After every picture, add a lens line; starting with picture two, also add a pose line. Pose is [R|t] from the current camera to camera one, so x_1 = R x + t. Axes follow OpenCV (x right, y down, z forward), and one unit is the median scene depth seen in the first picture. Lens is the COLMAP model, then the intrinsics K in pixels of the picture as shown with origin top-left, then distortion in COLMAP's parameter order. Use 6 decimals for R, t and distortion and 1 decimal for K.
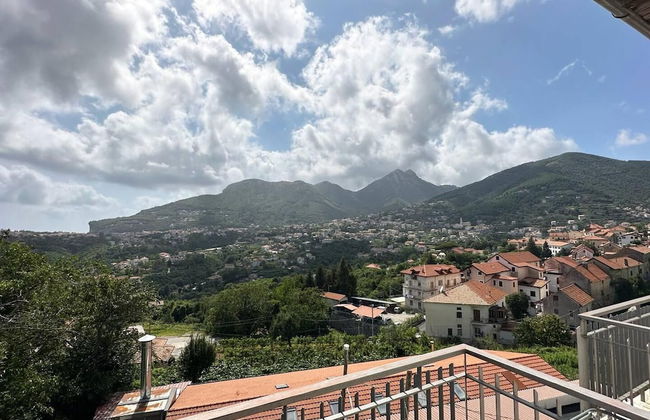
lens RADIAL K [[326.3, 0, 317.4], [0, 326.3, 204.2], [0, 0, 1]] dist [-0.000919, -0.001106]
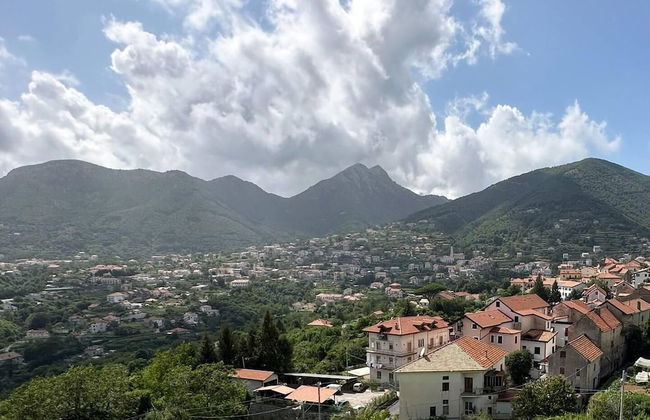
lens RADIAL K [[631.1, 0, 350.7], [0, 631.1, 191.5], [0, 0, 1]] dist [-0.012896, 0.000000]
pose [[0.970811, 0.029320, 0.238046, -0.079022], [-0.020346, 0.998990, -0.040067, -0.016612], [-0.238981, 0.034054, 0.970427, -0.227659]]
